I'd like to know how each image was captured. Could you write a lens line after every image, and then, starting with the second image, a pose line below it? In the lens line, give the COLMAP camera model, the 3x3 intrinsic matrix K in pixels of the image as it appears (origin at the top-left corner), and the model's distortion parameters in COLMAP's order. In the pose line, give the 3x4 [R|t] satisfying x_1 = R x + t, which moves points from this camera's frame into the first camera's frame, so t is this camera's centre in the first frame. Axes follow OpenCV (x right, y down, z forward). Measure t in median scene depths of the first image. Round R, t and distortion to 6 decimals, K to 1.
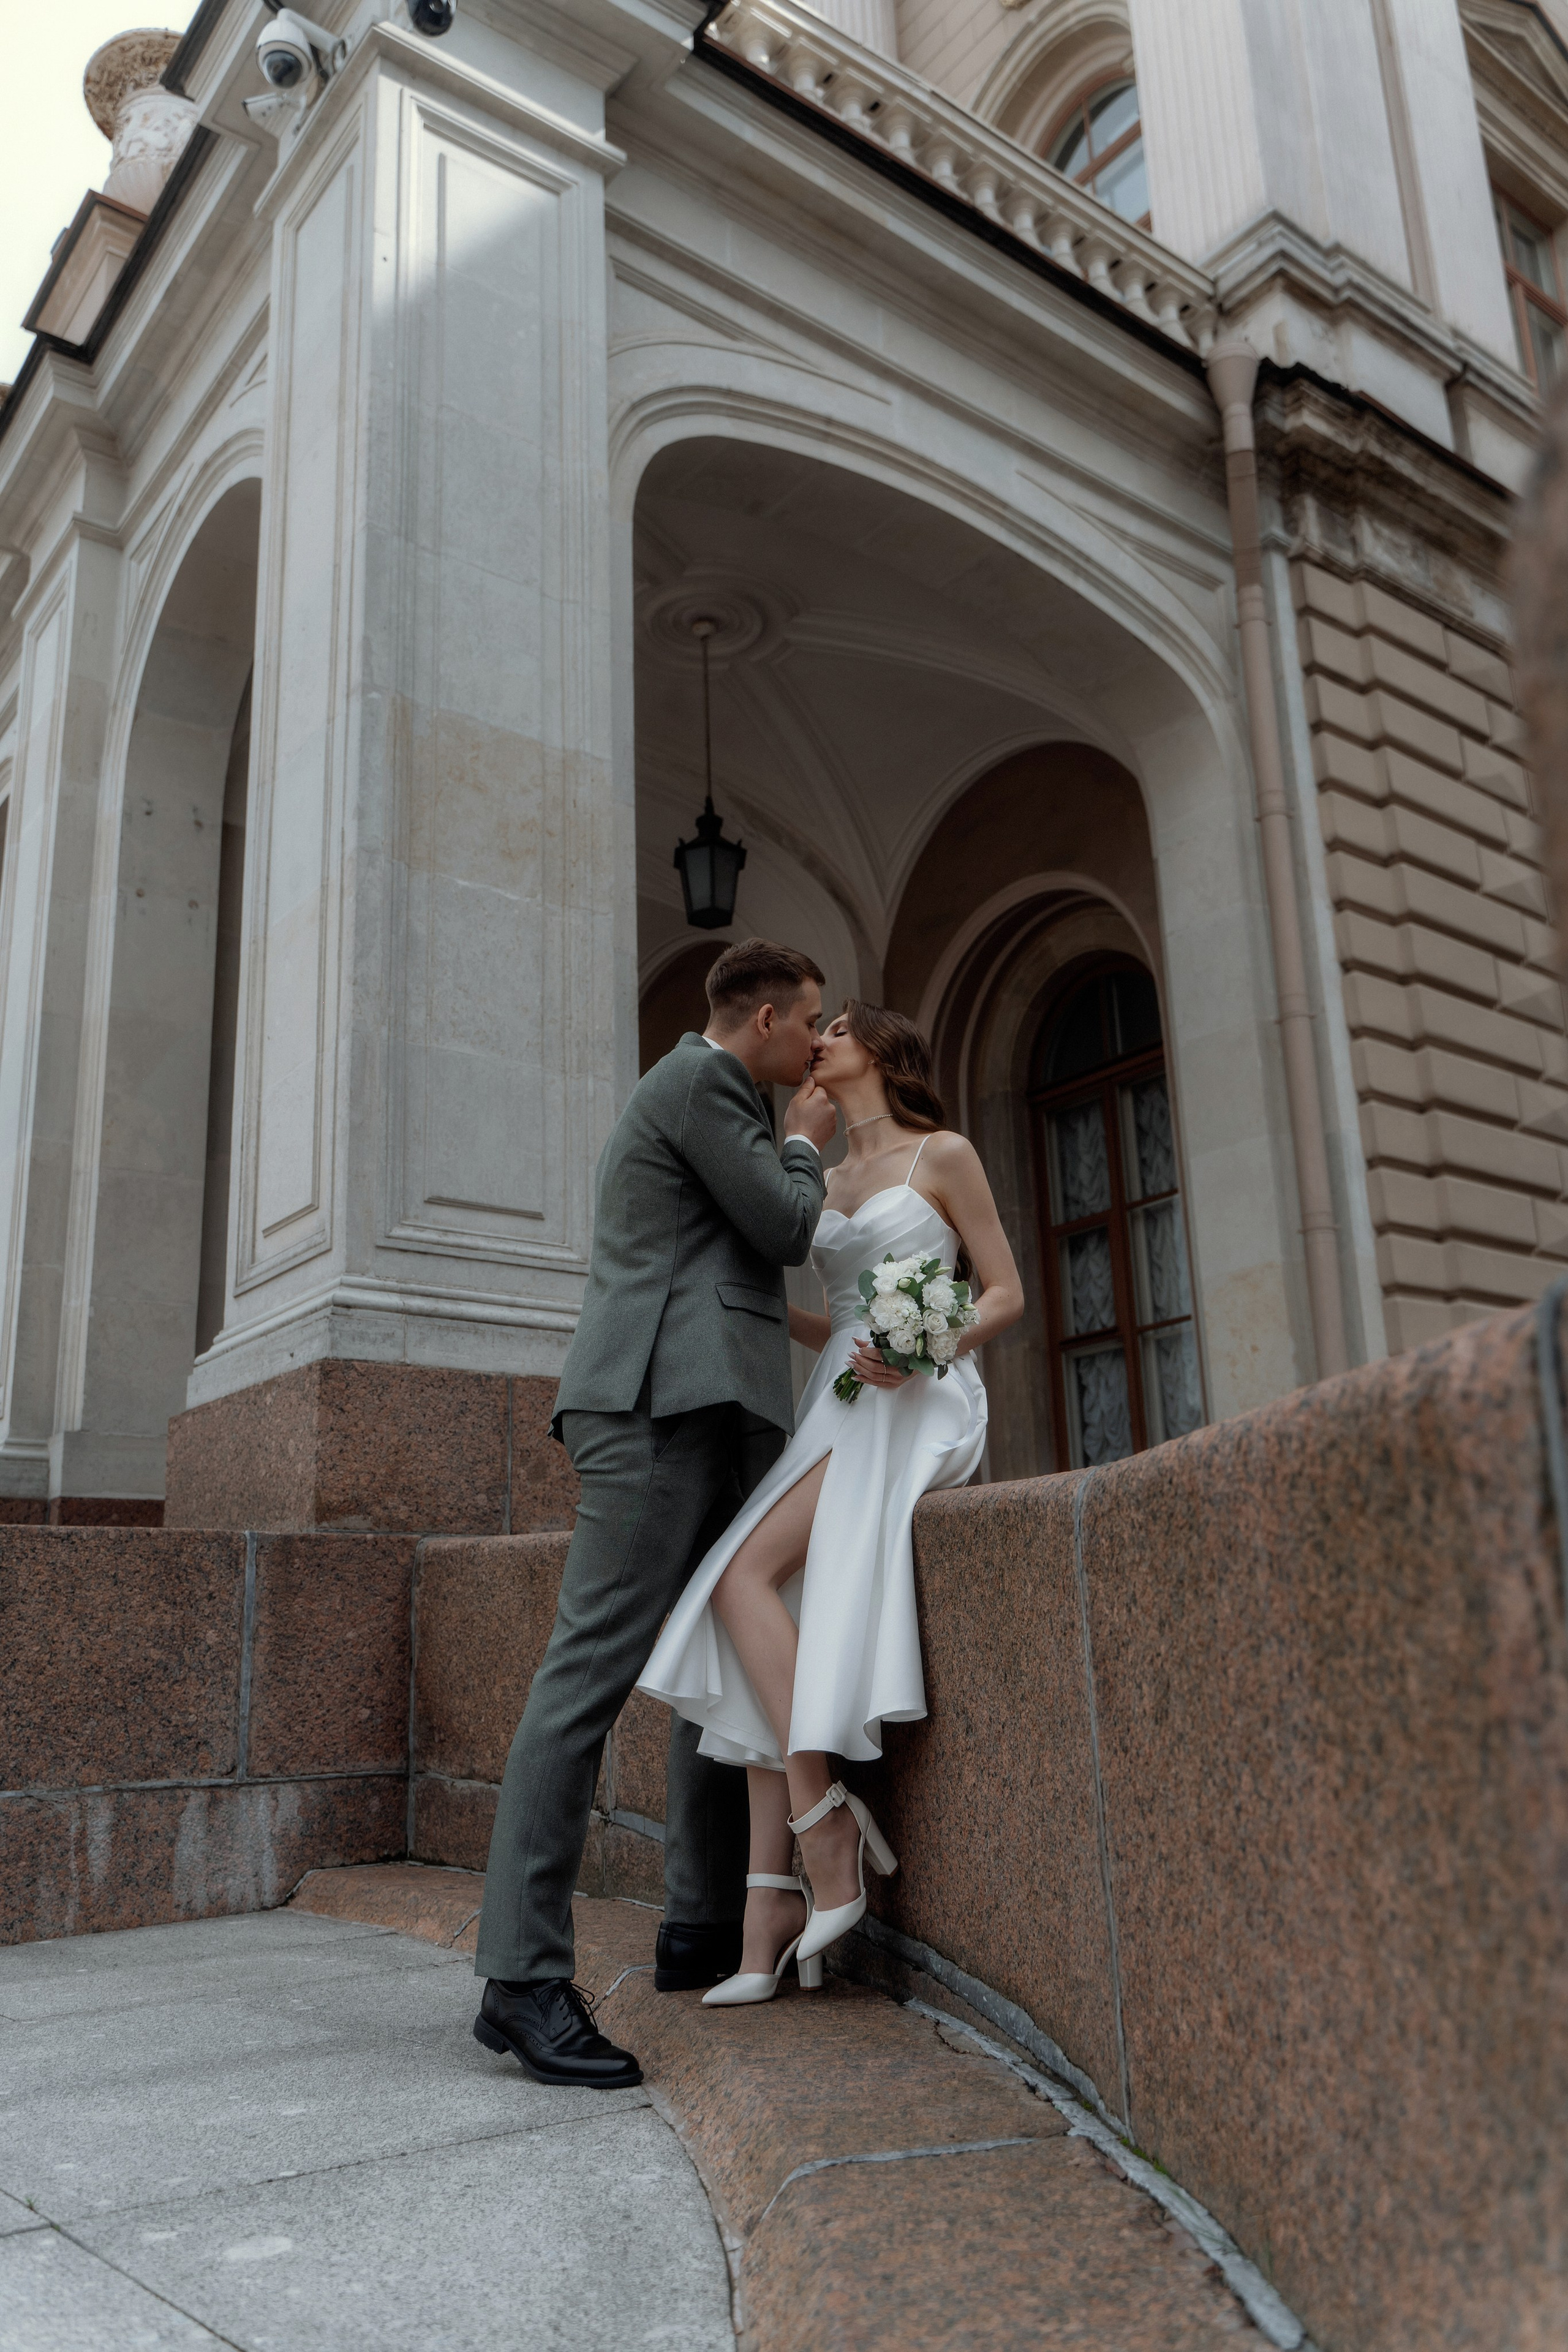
lens RADIAL K [[1824.5, 0, 784.0], [0, 1824.5, 1176.0], [0, 0, 1]] dist [-0.003319, -0.002337]
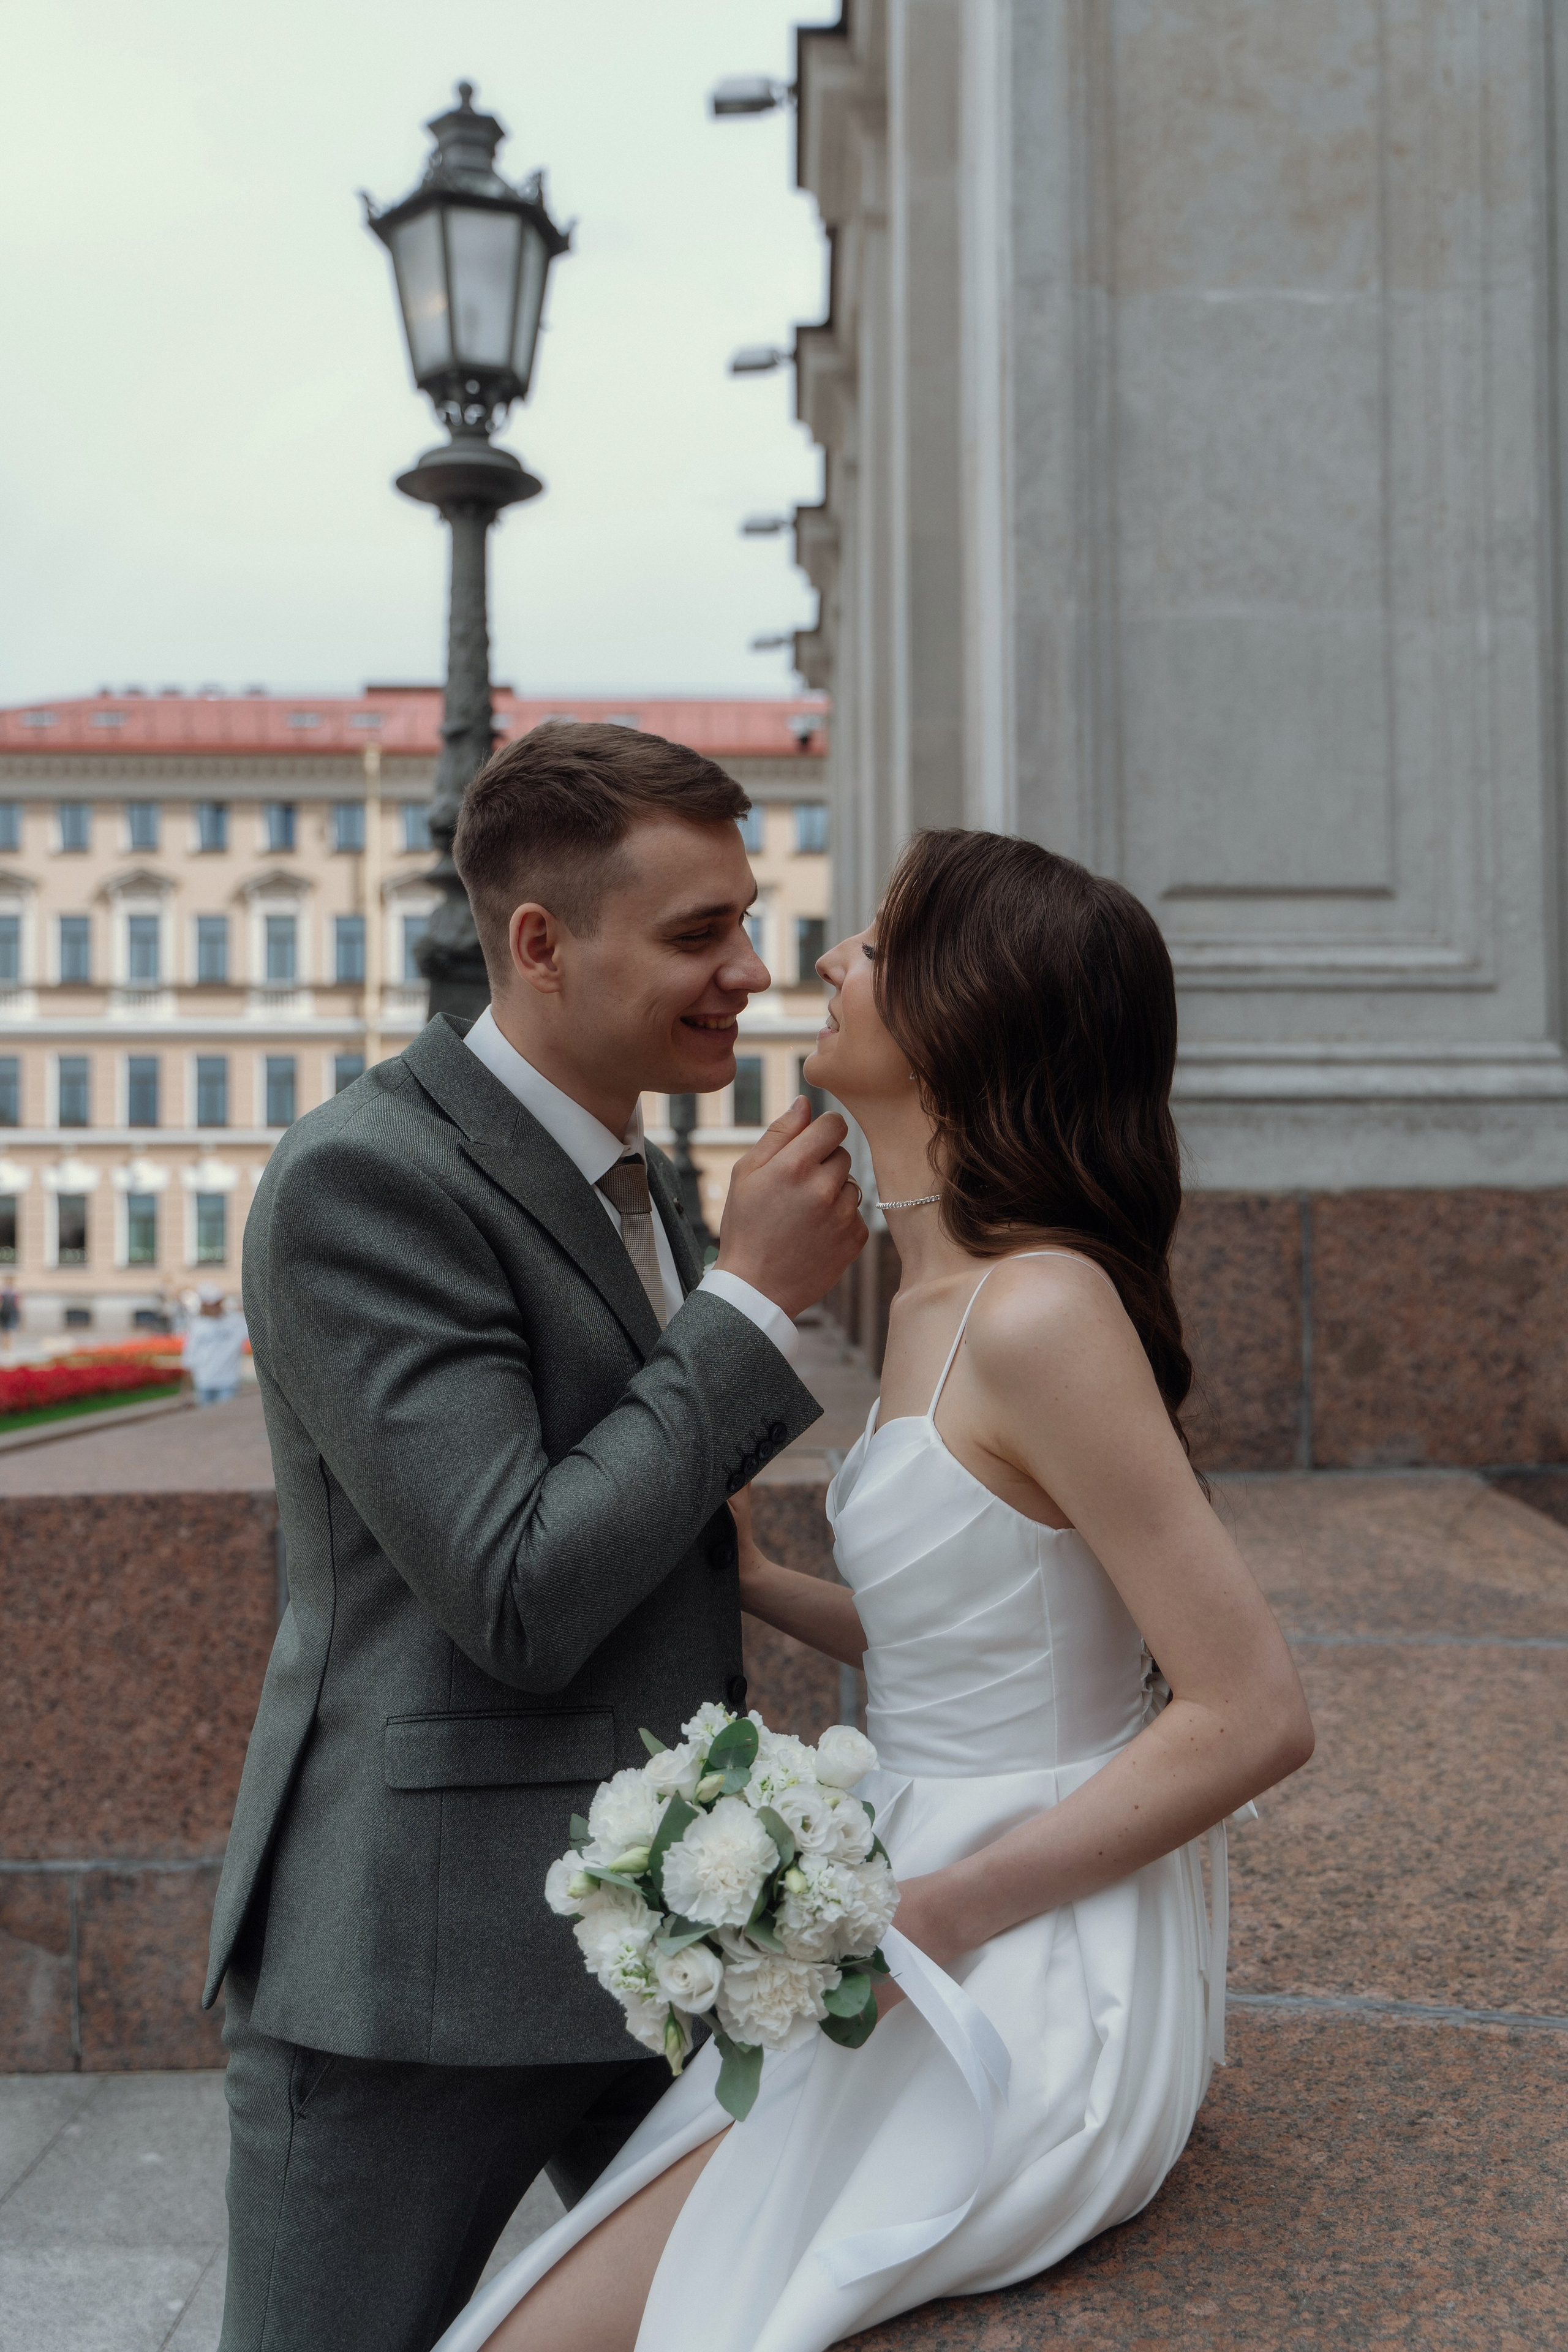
lens RADIAL K [[2344.2, 0, 784.0], [0, 2344.2, 1176.0], [0, 0, 1]] dist [0.002988, -0.004628]
pose [[0.799920, 0.006527, -0.600071, 0.158118], [0.143515, 0.968845, 0.201850, -0.067975], [0.582693, -0.247583, 0.774062, 0.321135]]
